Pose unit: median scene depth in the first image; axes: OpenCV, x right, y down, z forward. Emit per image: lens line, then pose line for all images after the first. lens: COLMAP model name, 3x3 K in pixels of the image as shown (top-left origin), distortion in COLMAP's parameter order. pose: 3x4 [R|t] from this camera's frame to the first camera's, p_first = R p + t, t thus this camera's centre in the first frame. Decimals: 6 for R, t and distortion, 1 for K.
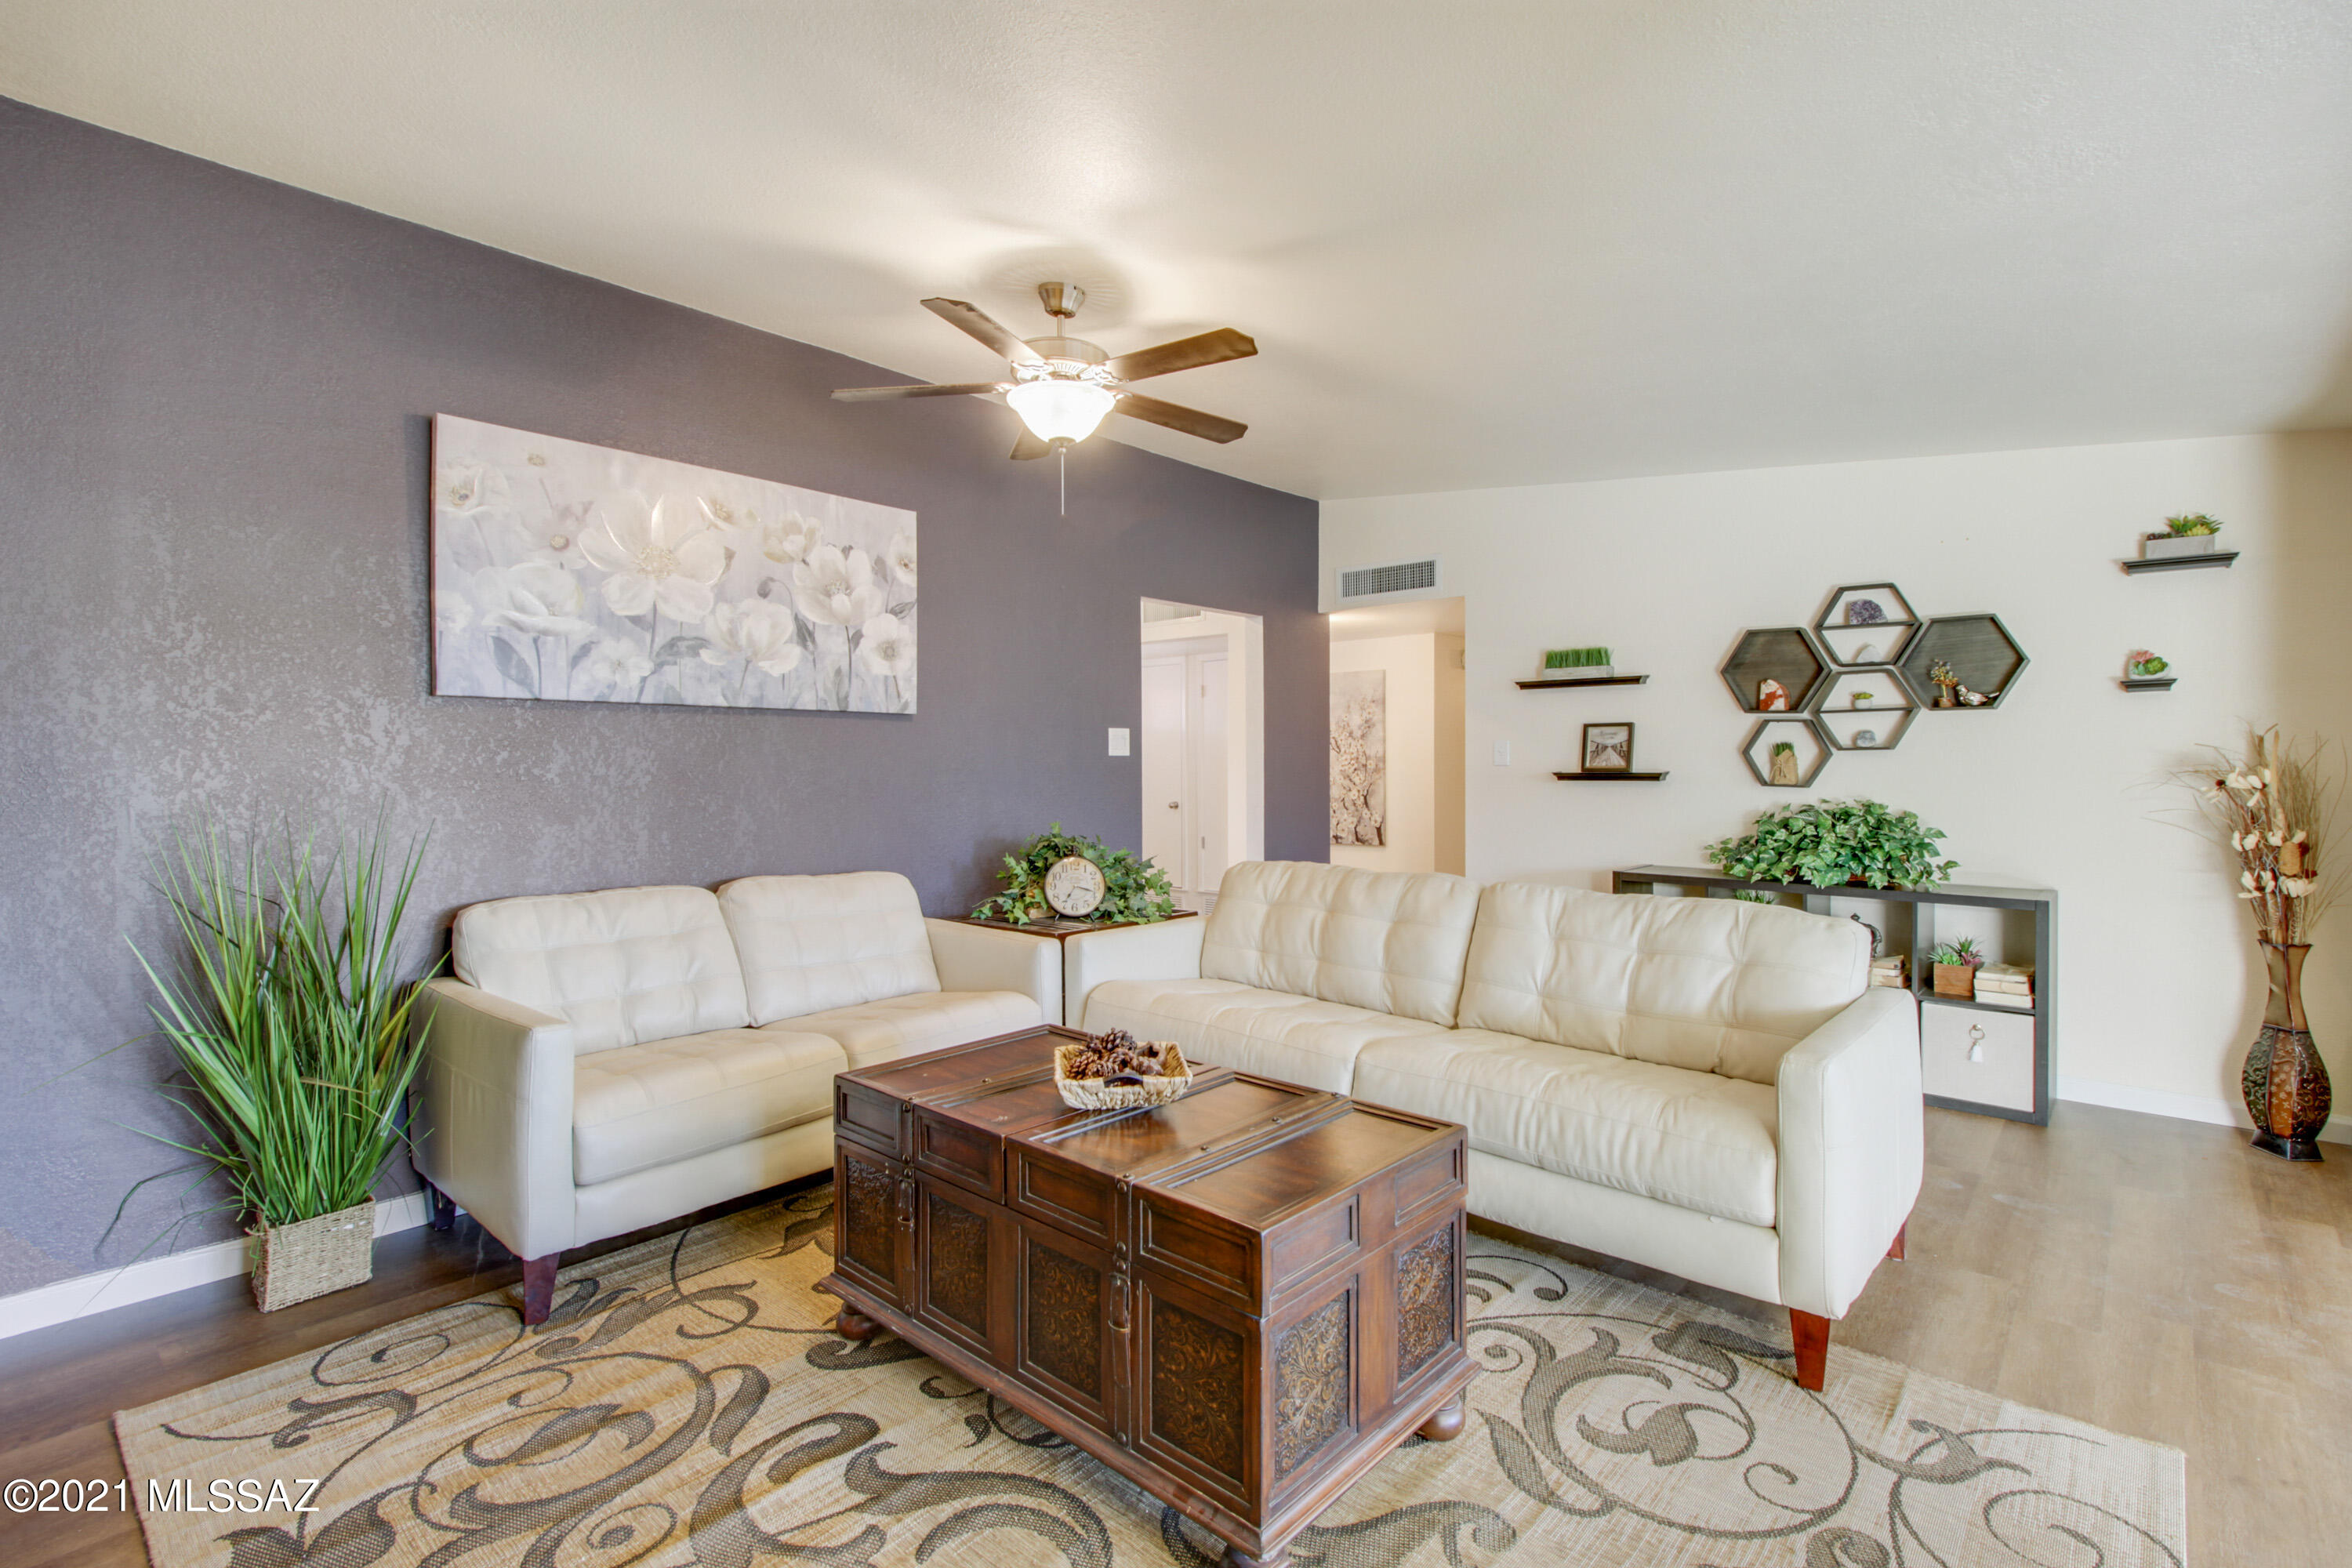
lens RADIAL K [[1080.8, 0, 1194.8], [0, 1080.8, 765.7], [0, 0, 1]] dist [0.023981, -0.000120]
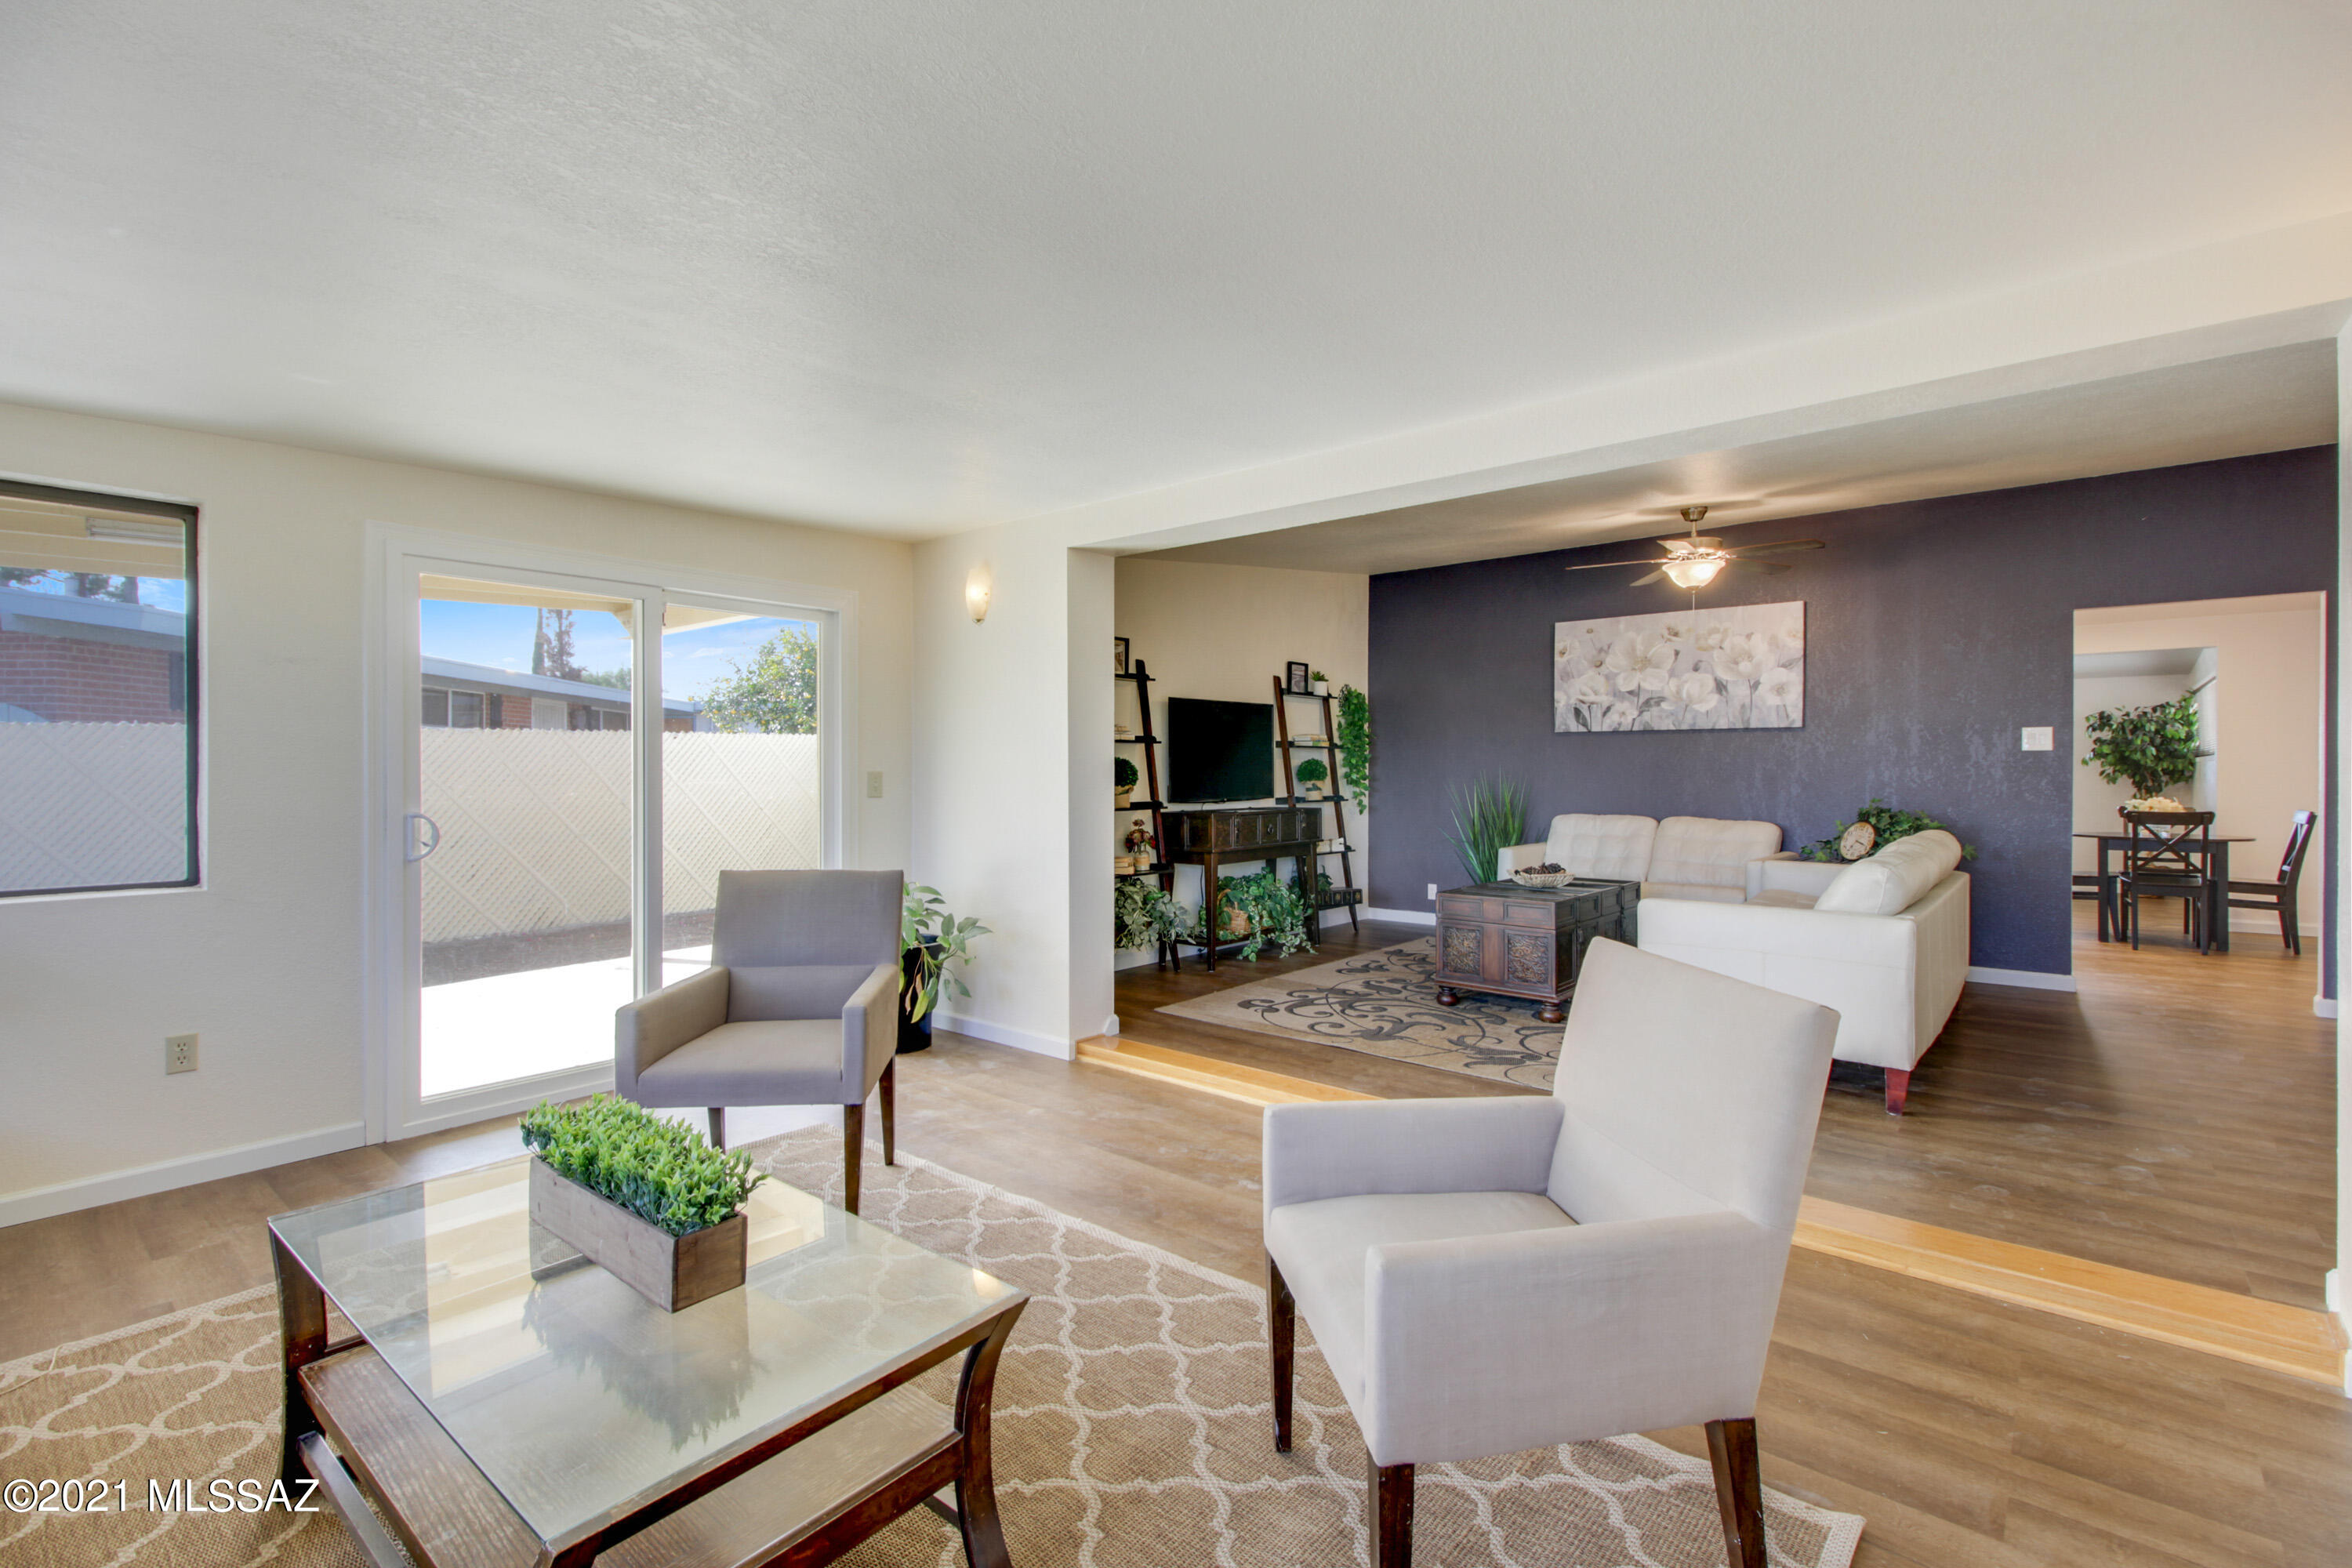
lens RADIAL K [[1065.0, 0, 1162.4], [0, 1065.0, 774.7], [0, 0, 1]] dist [0.016883, -0.000060]
pose [[-0.002890, 0.010186, -0.999944, 1.414975], [-0.000667, 0.999948, 0.010188, 0.007863], [0.999996, 0.000697, -0.002883, 0.064578]]
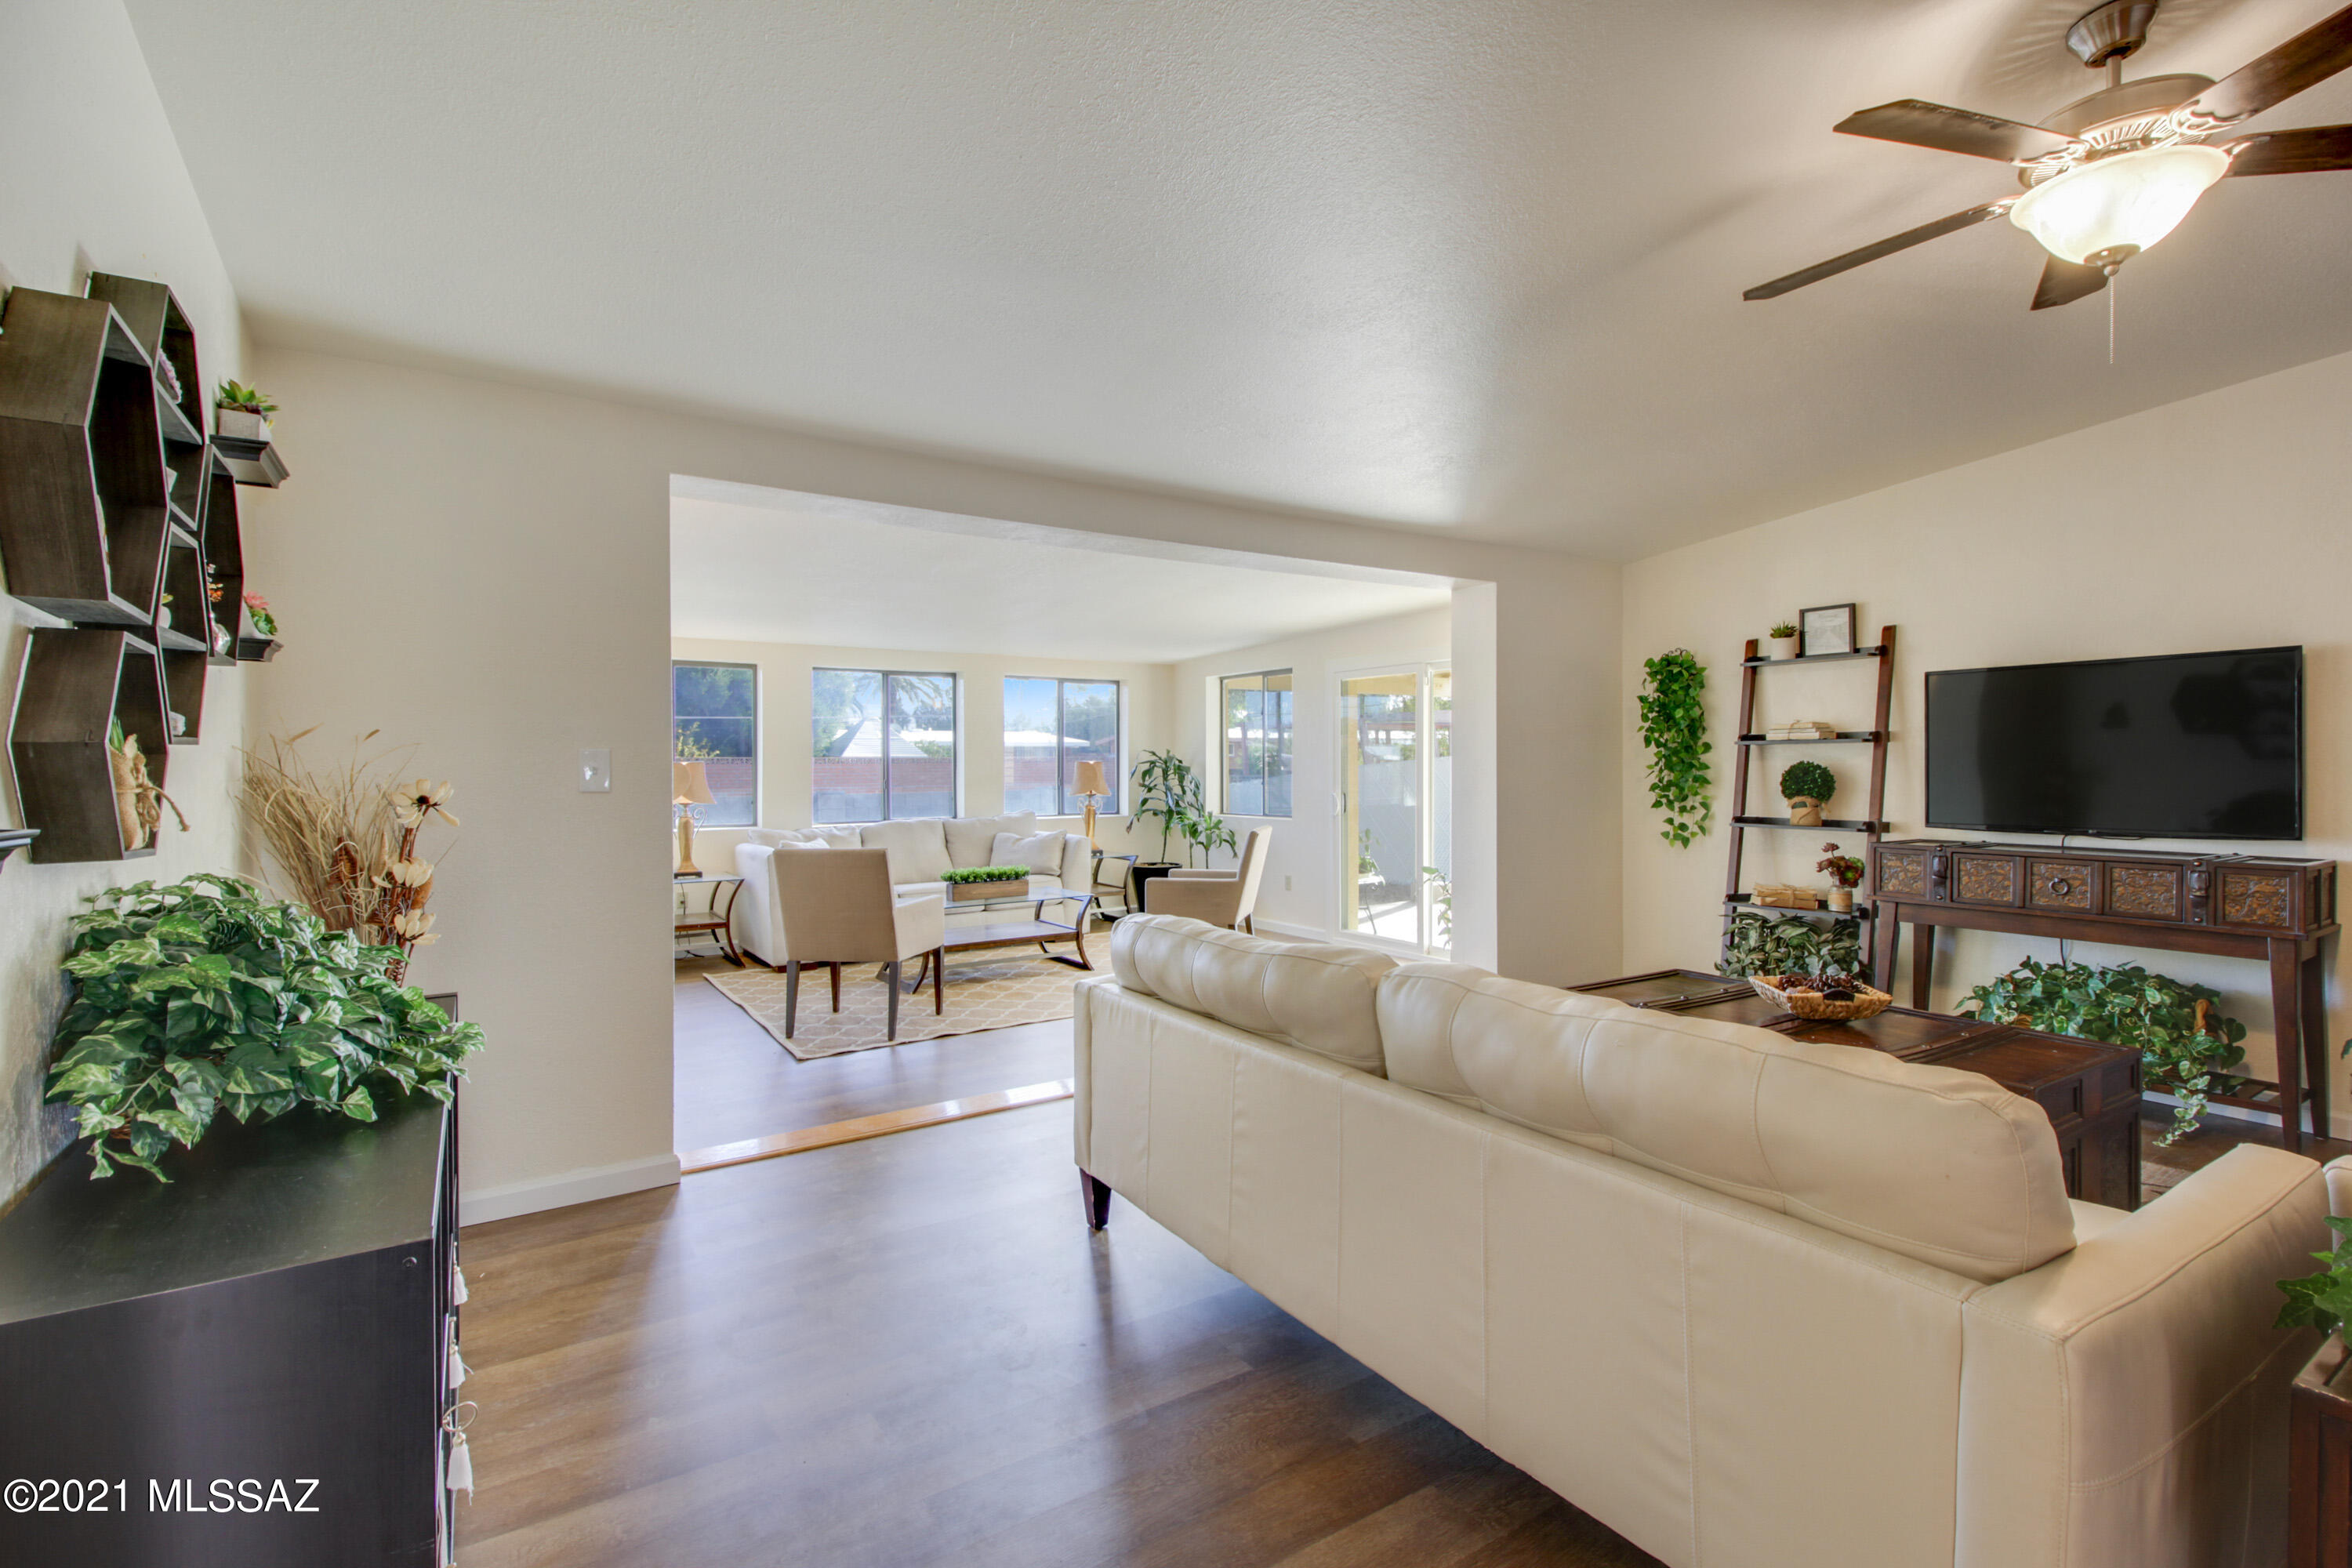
lens RADIAL K [[1058.3, 0, 1130.3], [0, 1058.3, 774.6], [0, 0, 1]] dist [0.014206, -0.009843]
pose [[-0.953528, 0.005795, 0.301249, 0.180527], [0.008943, 0.999919, 0.009071, -0.004693], [-0.301172, 0.011344, -0.953502, 1.461030]]
